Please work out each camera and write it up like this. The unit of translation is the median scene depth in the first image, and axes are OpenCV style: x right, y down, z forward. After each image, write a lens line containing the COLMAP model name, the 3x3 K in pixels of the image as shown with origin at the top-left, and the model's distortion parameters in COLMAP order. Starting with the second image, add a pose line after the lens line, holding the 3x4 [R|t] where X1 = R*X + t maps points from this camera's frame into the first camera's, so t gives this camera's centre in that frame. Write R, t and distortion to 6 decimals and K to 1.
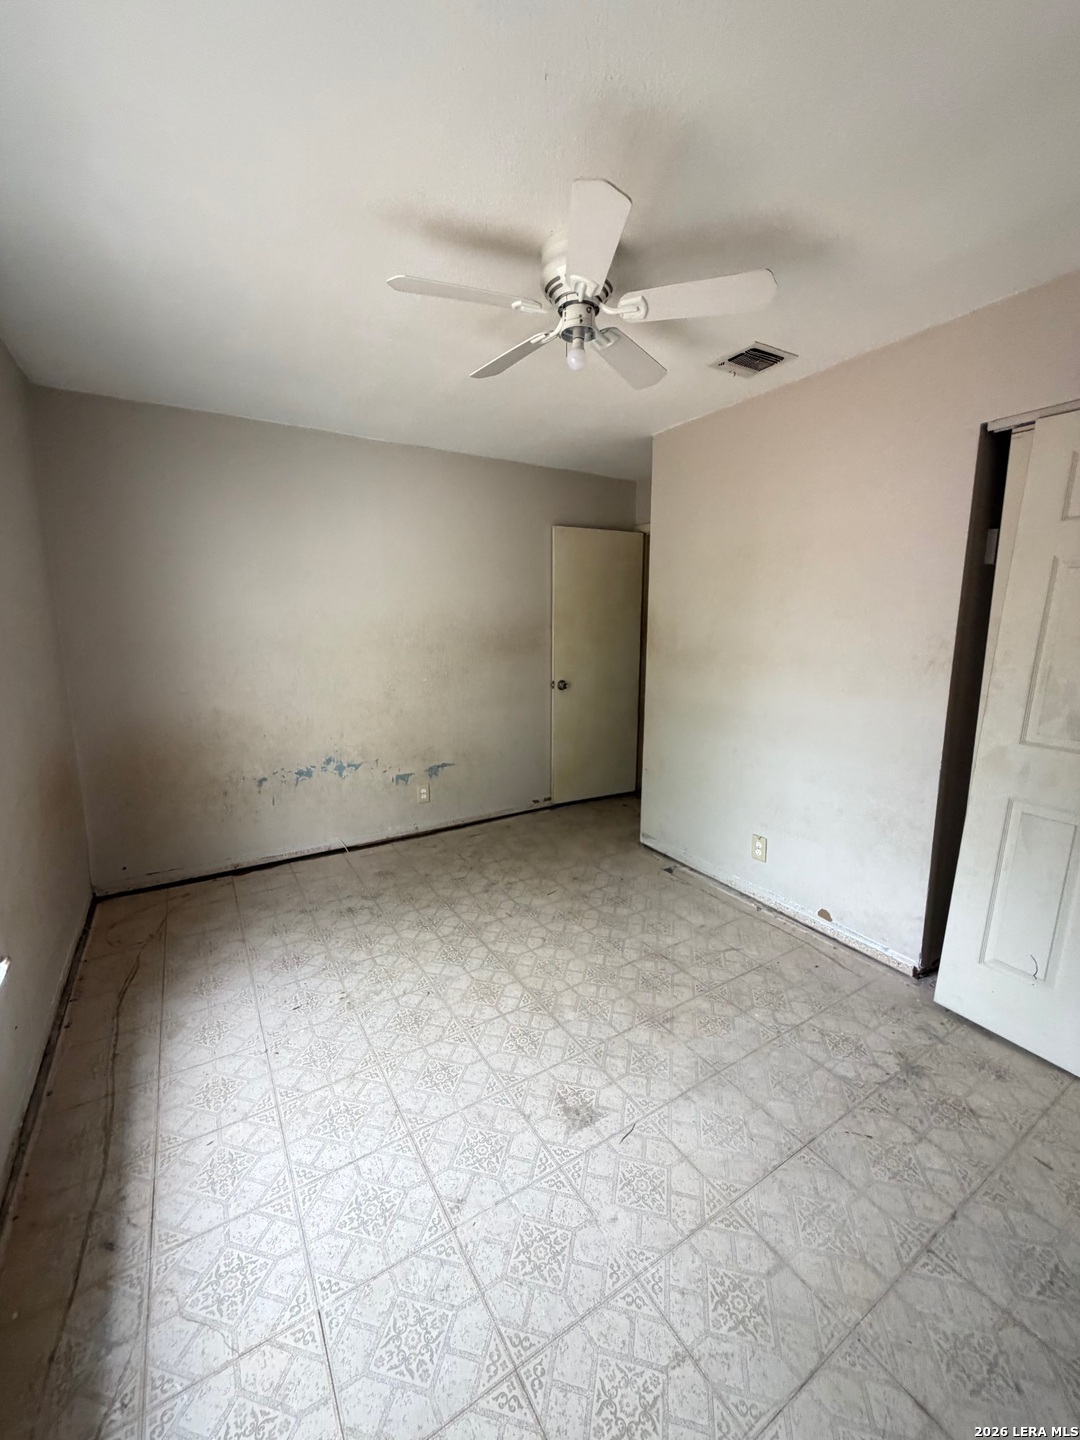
lens RADIAL K [[574.5, 0, 537.8], [0, 574.5, 714.2], [0, 0, 1]] dist [-0.000264, 0.000187]
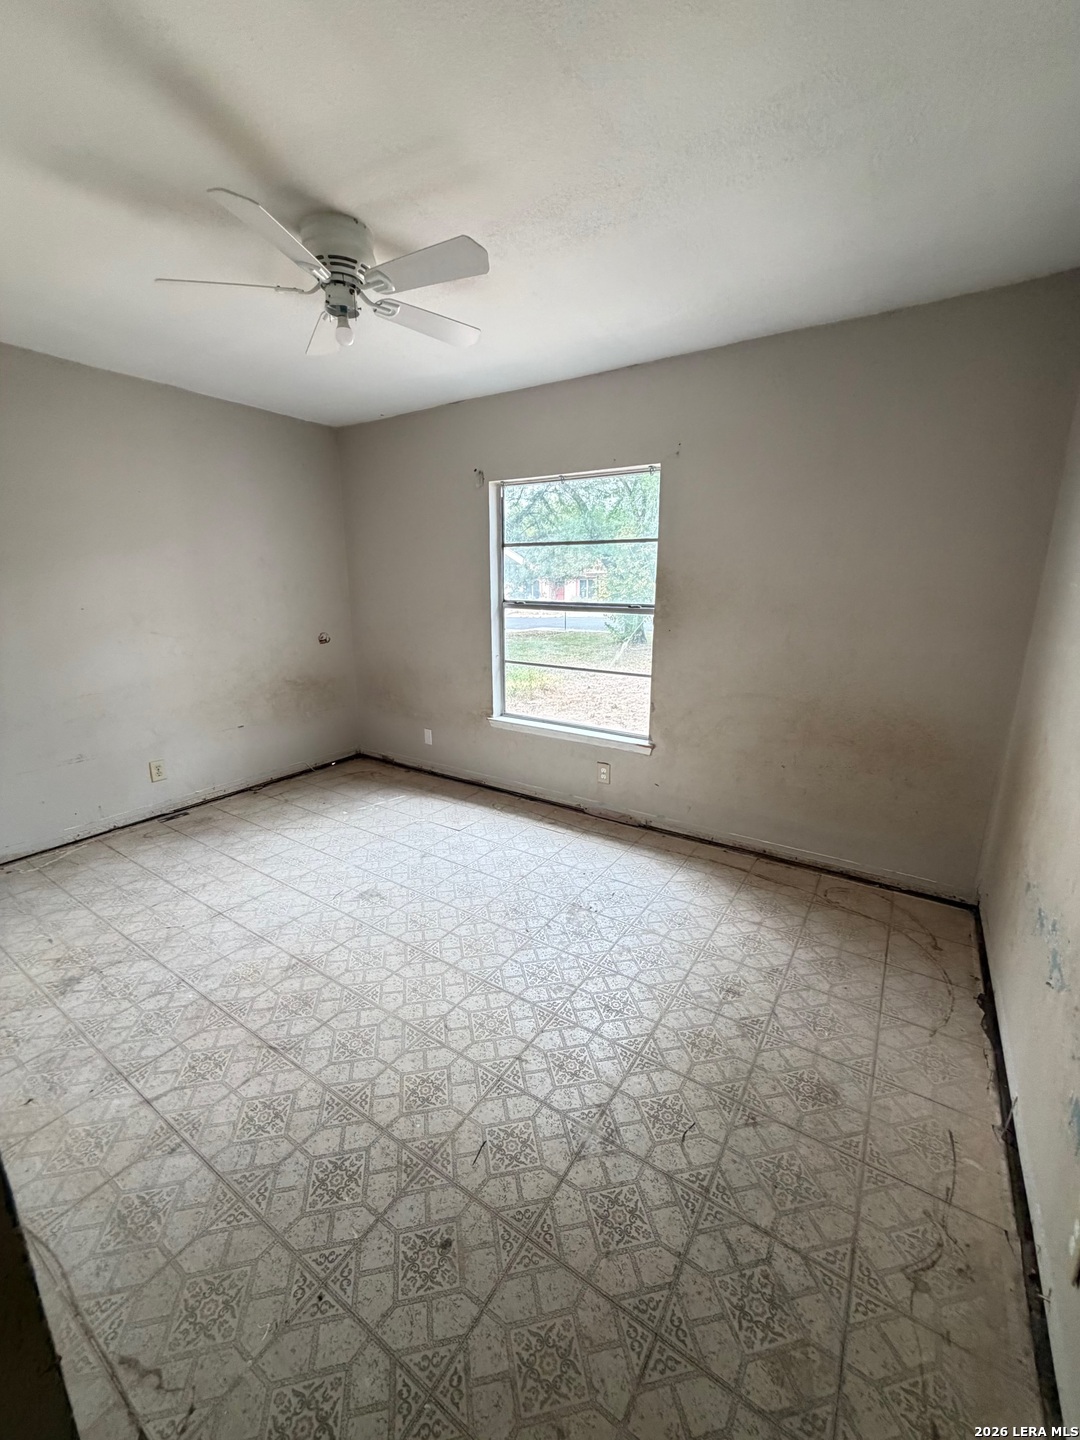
lens RADIAL K [[574.5, 0, 537.8], [0, 574.5, 714.2], [0, 0, 1]] dist [-0.000264, 0.000187]
pose [[-0.905438, 0.096393, -0.413389, 0.180535], [-0.071430, 0.925387, 0.372232, -0.265798], [0.418425, 0.366561, -0.830995, 1.621647]]
